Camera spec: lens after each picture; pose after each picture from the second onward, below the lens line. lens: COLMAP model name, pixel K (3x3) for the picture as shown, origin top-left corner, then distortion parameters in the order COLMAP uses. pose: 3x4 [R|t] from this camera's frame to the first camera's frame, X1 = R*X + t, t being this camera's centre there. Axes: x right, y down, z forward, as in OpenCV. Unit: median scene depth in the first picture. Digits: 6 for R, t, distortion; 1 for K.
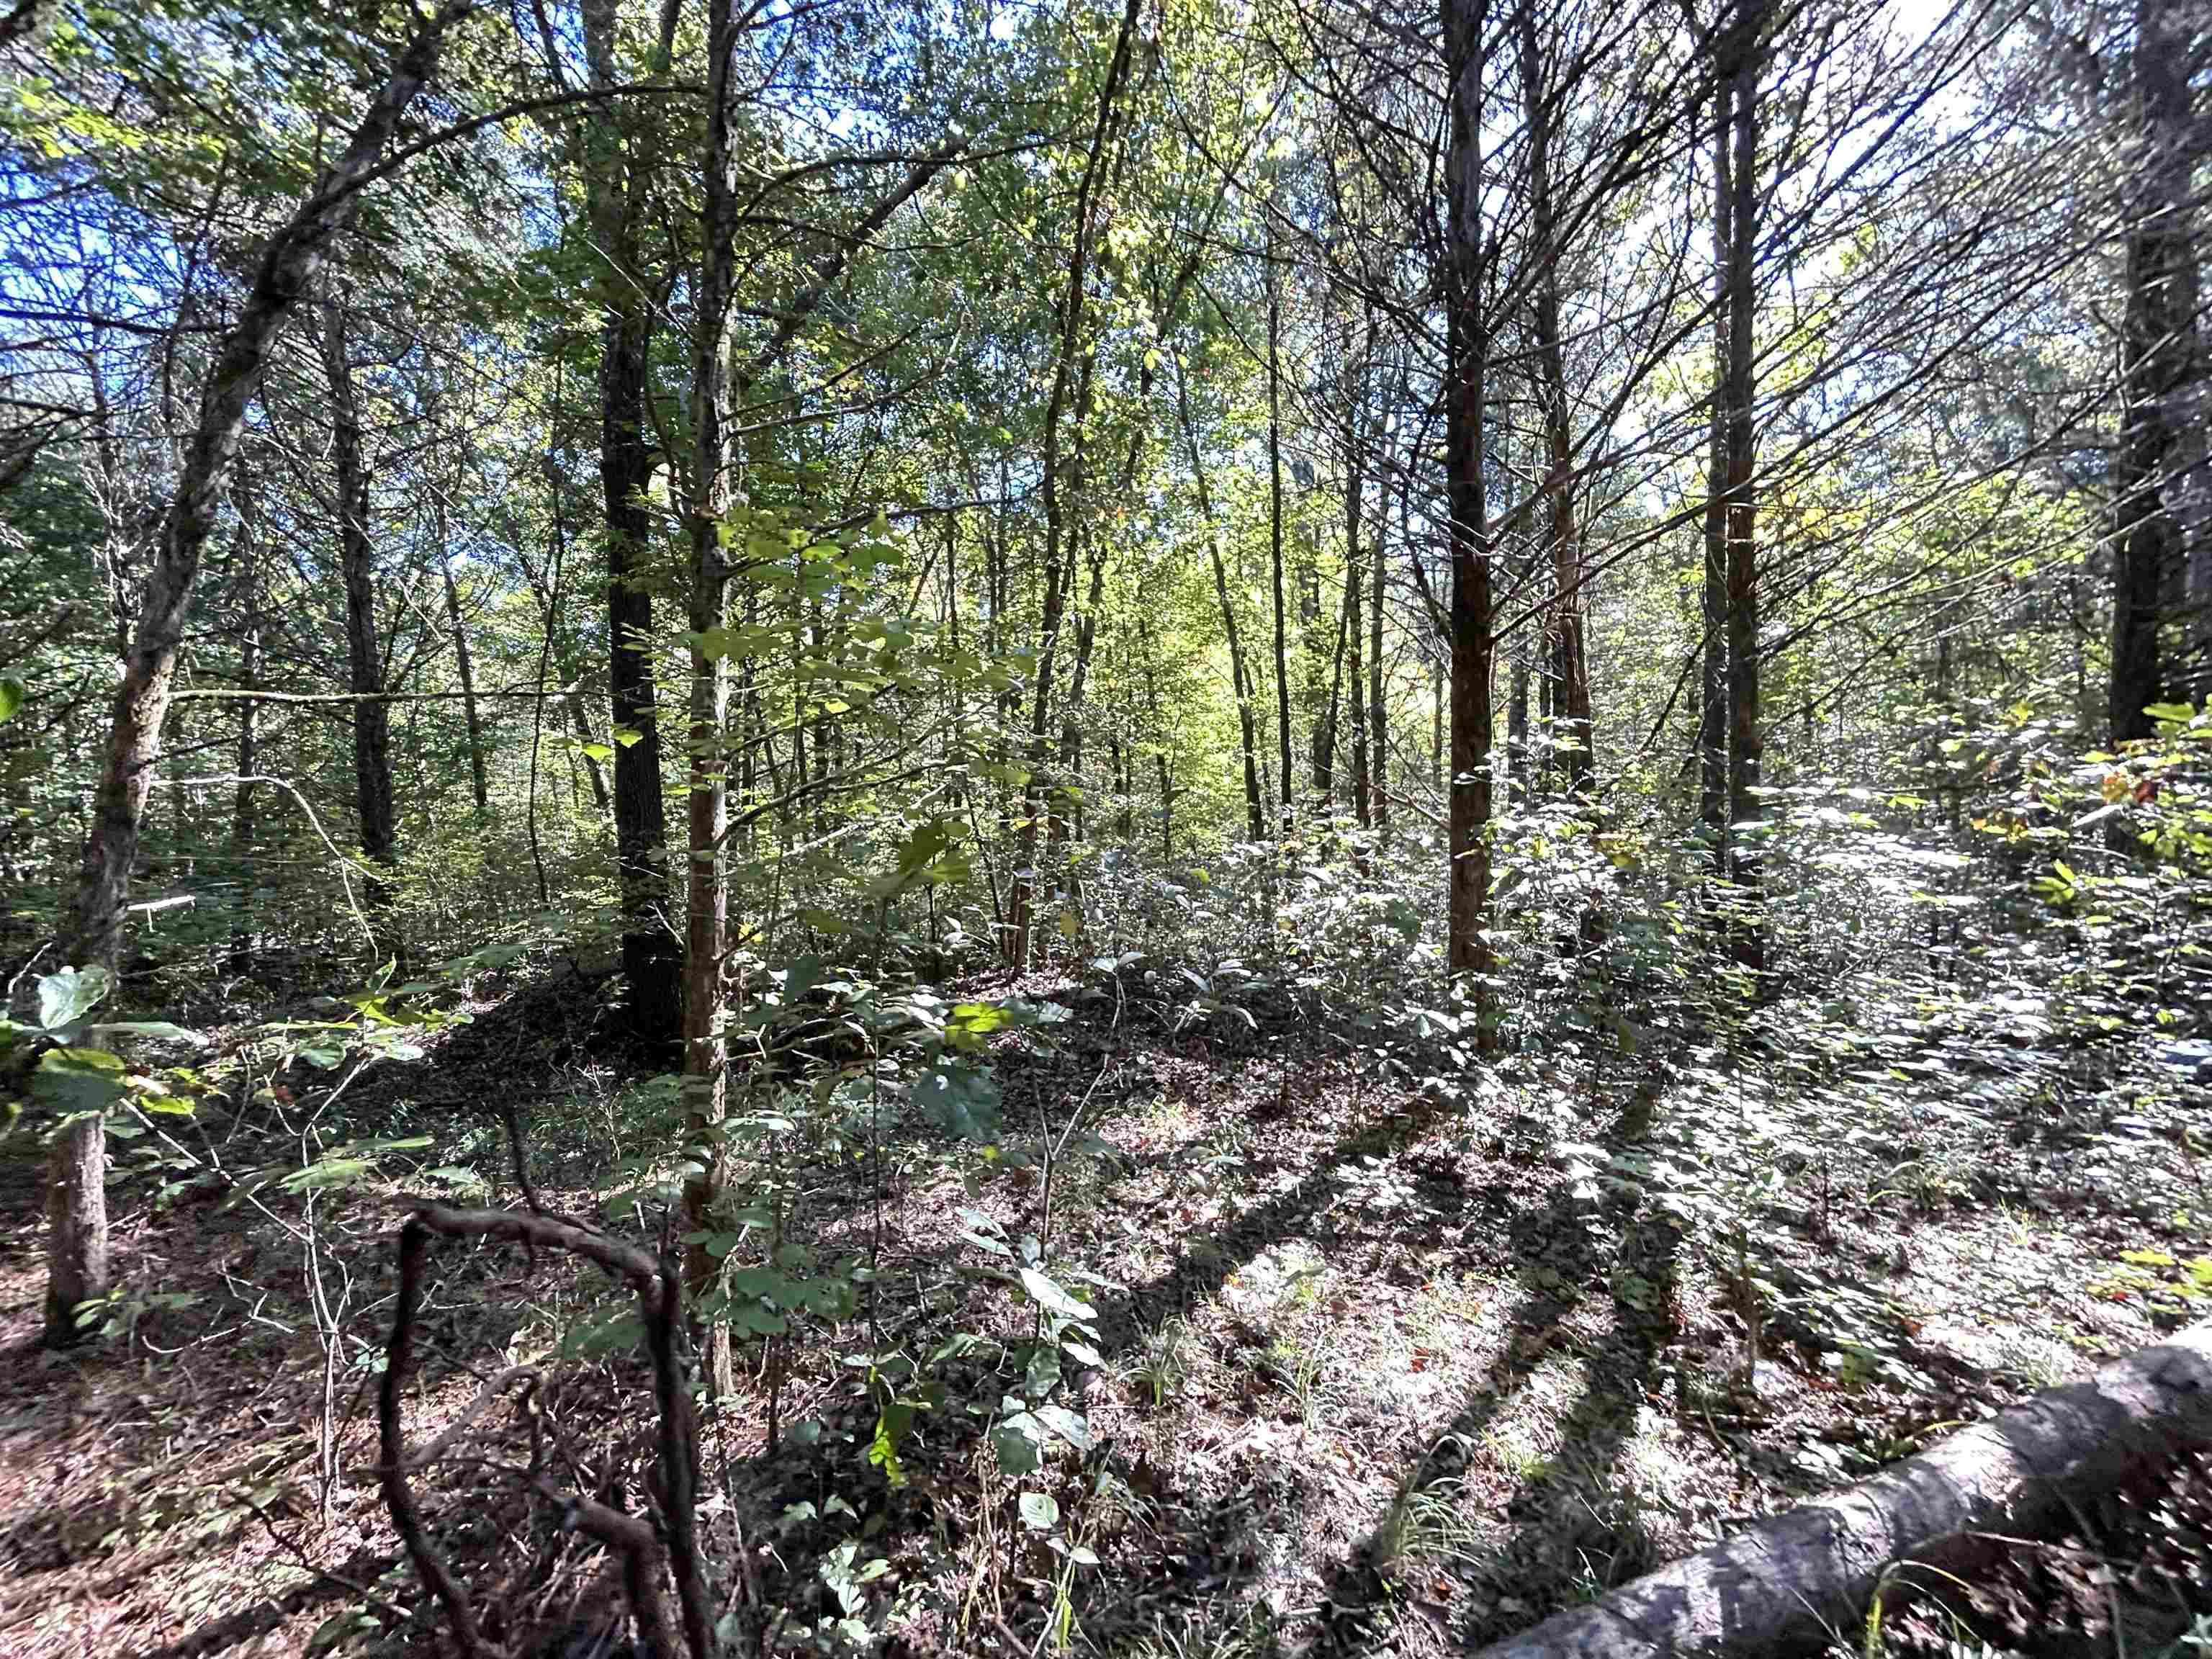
lens RADIAL K [[905.0, 0, 1106.0], [0, 905.0, 829.5], [0, 0, 1]] dist [-0.000620, 0.000264]
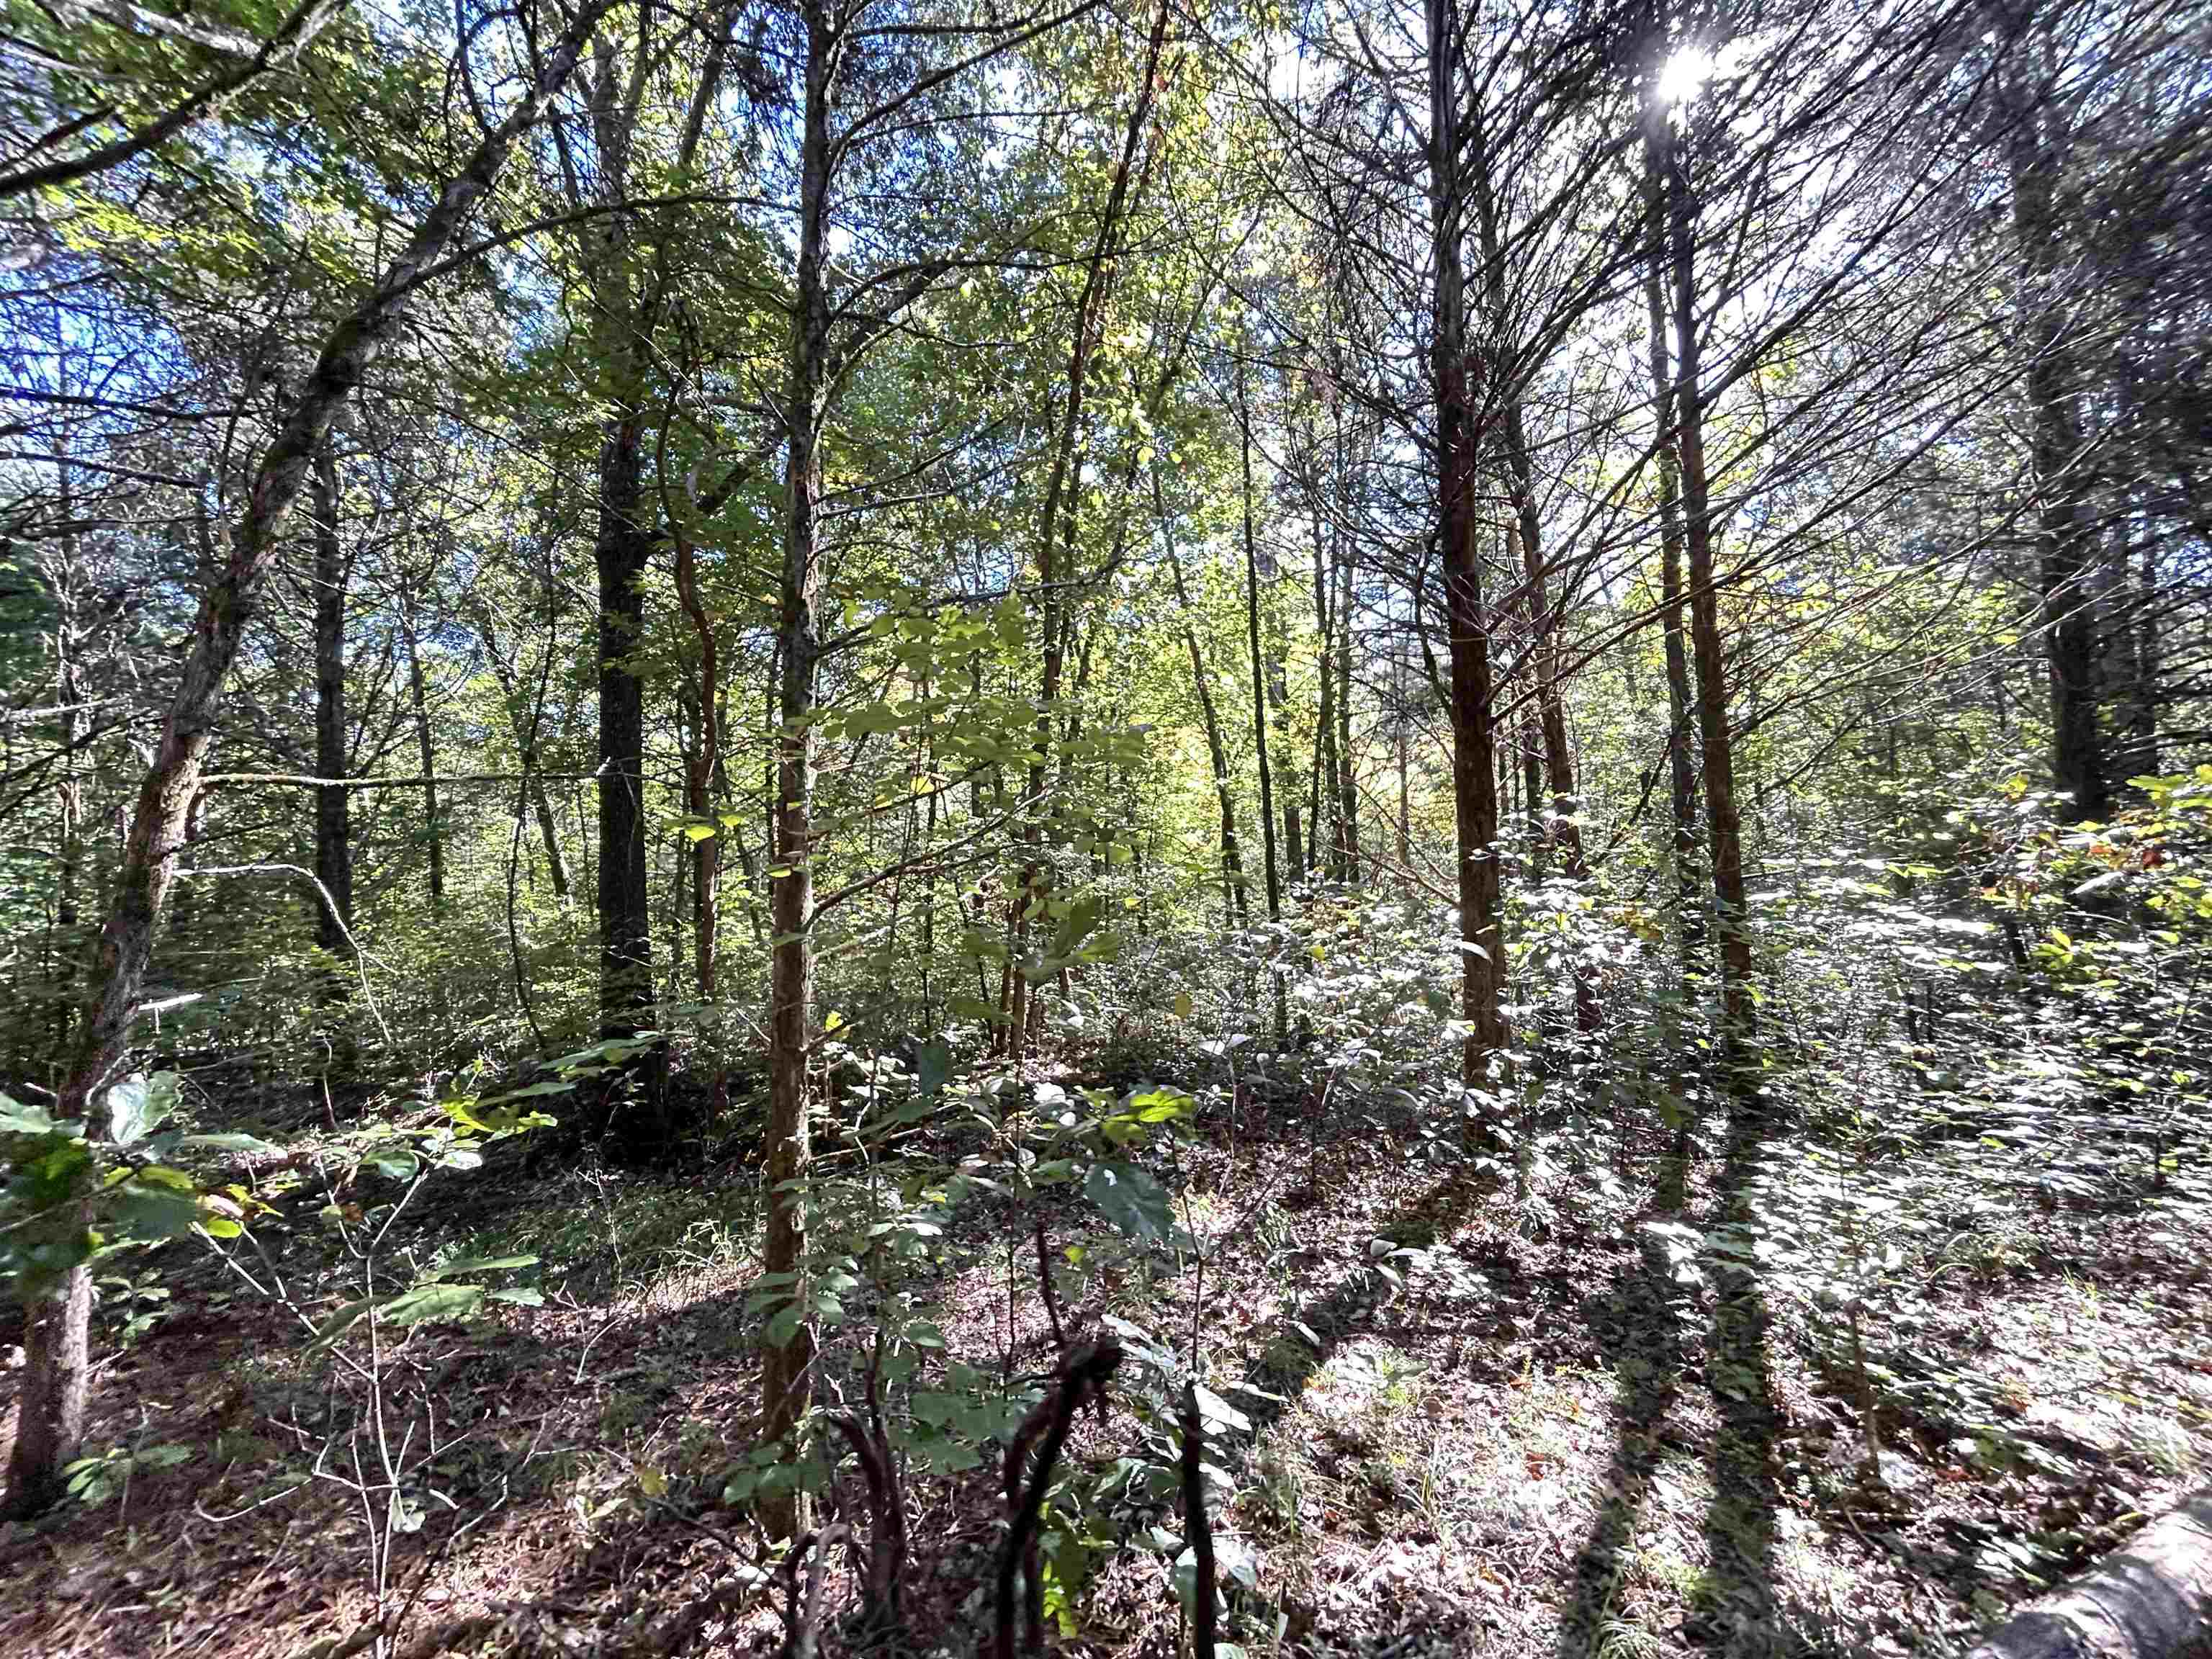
lens RADIAL K [[902.6, 0, 1106.0], [0, 902.6, 829.5], [0, 0, 1]] dist [0.000235, -0.000381]
pose [[0.998813, -0.009650, 0.047736, -0.103510], [0.013899, 0.995890, -0.089495, 0.001055], [-0.046676, 0.090052, 0.994843, 0.015613]]
